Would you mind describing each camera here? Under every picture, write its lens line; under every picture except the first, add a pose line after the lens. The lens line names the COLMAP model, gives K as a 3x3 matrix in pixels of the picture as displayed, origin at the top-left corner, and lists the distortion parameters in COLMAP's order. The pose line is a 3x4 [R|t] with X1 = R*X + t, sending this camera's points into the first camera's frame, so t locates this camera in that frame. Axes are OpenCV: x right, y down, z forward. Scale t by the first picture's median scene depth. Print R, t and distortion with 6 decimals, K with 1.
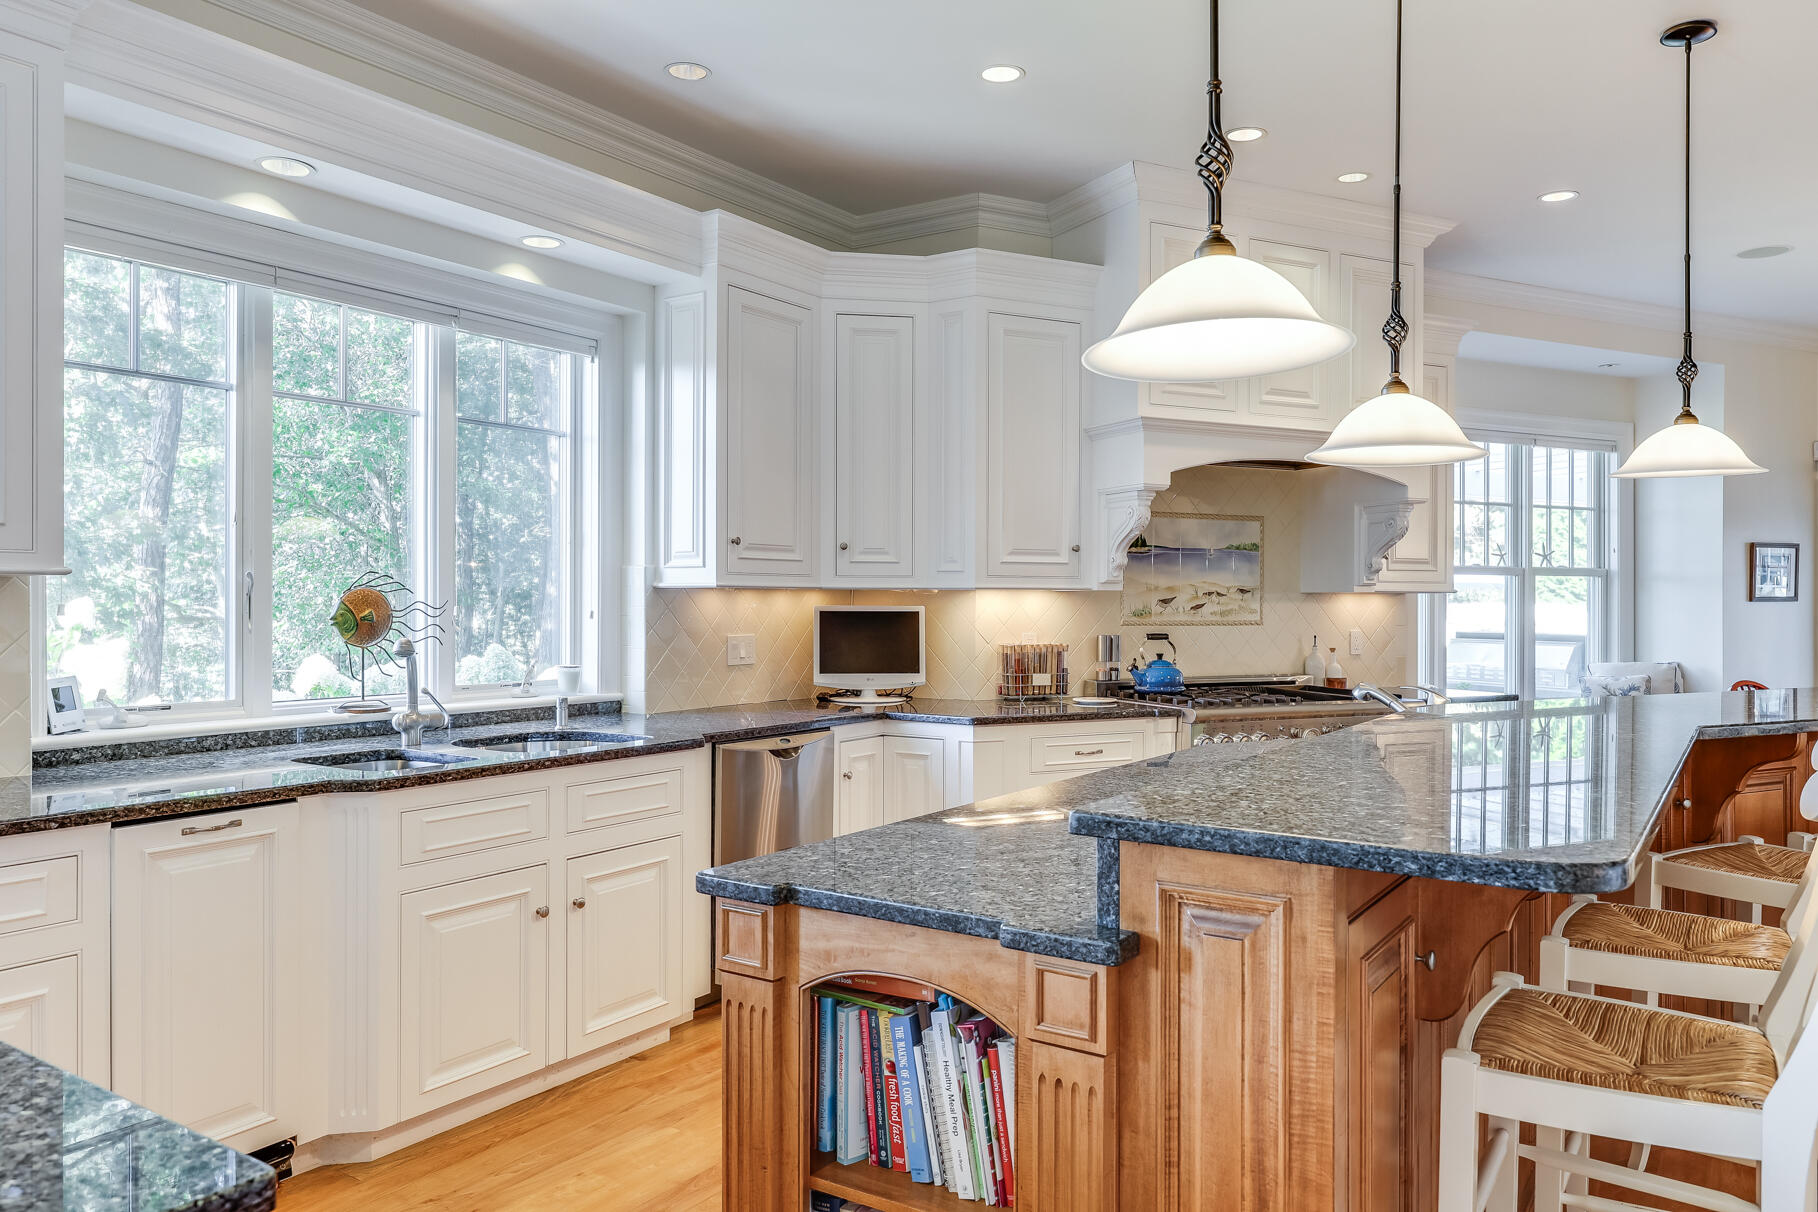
lens RADIAL K [[1461.1, 0, 909.0], [0, 1461.1, 606.0], [0, 0, 1]] dist [0.000734, -0.001837]
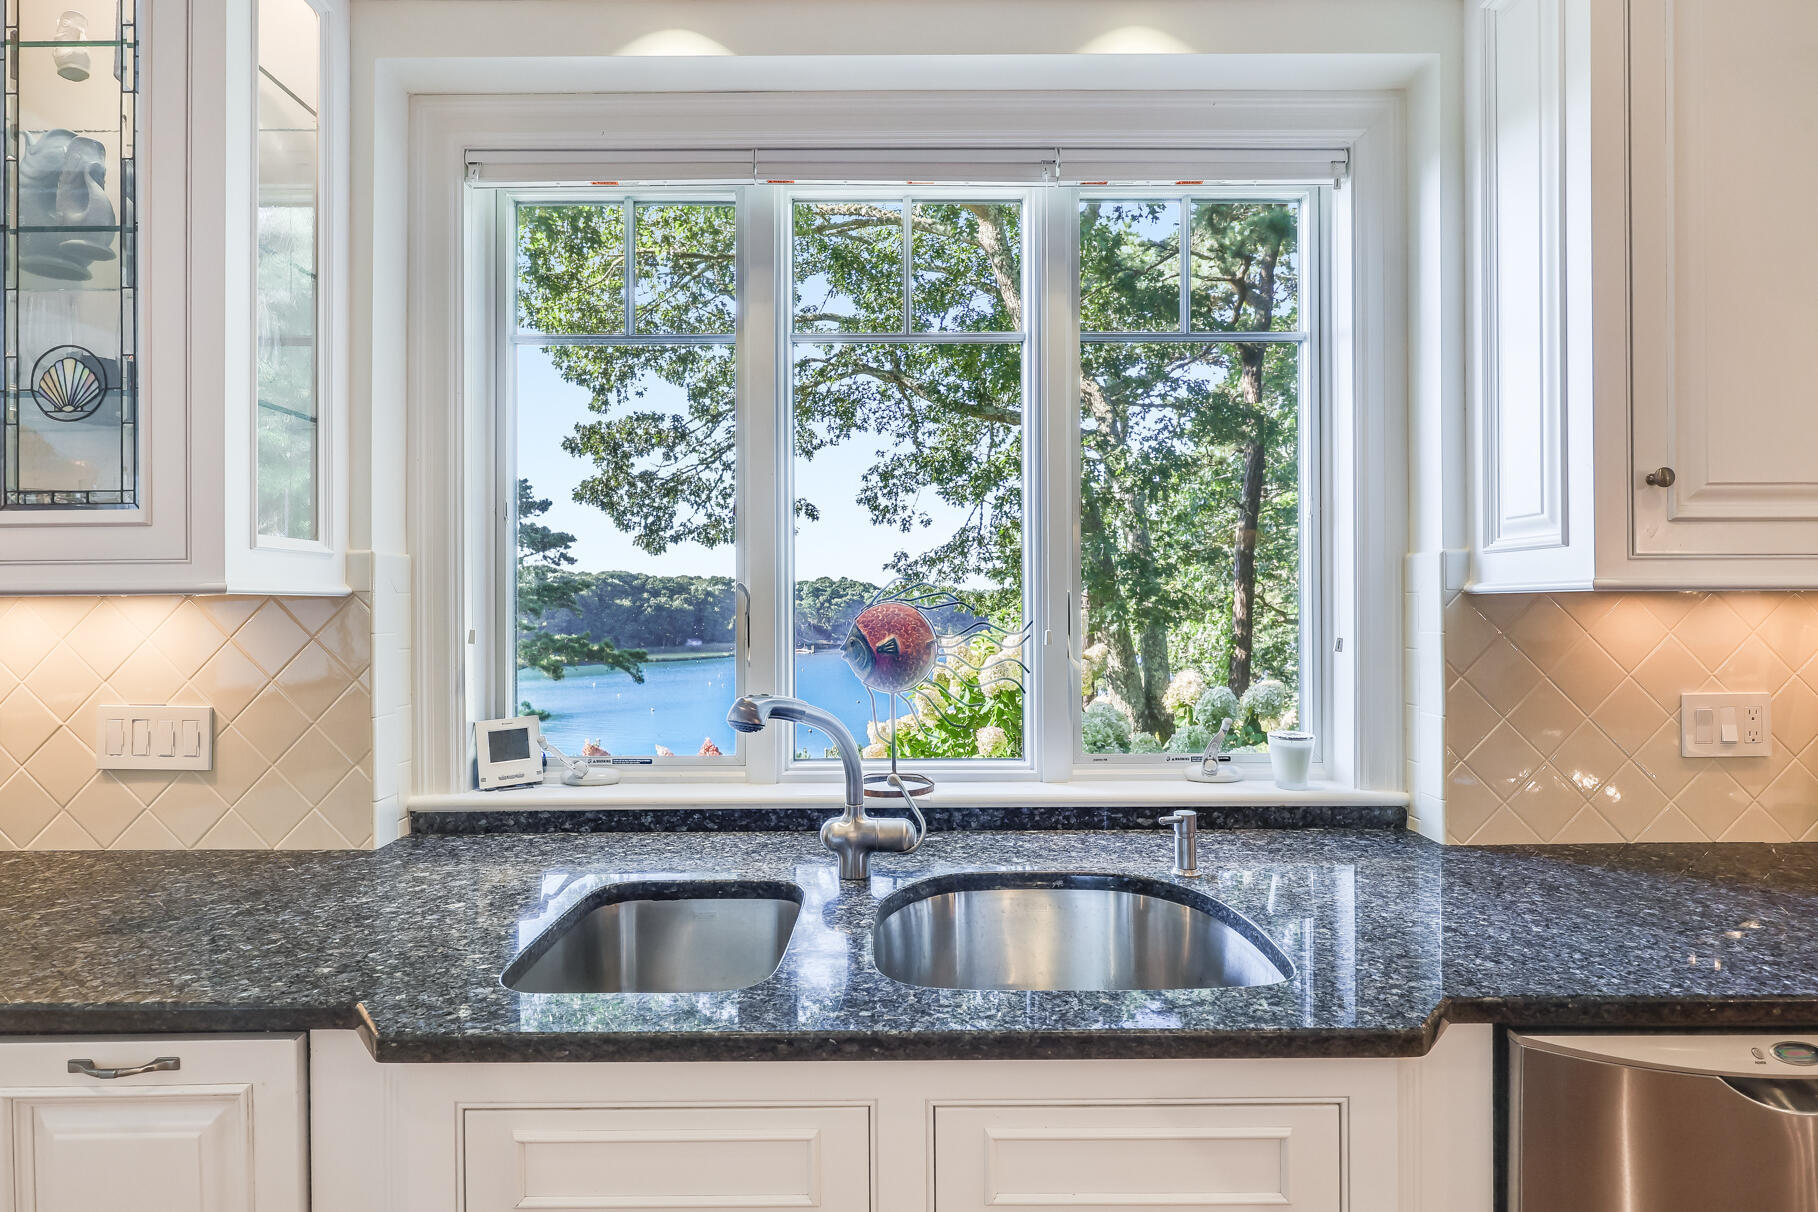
lens RADIAL K [[907.8, 0, 908.9], [0, 907.8, 598.8], [0, 0, 1]] dist [-0.001380, -0.000184]
pose [[0.568895, -0.012605, -0.822314, -0.027725], [0.004446, 0.999915, -0.012252, -0.007712], [0.822398, 0.003314, 0.568902, 0.671957]]
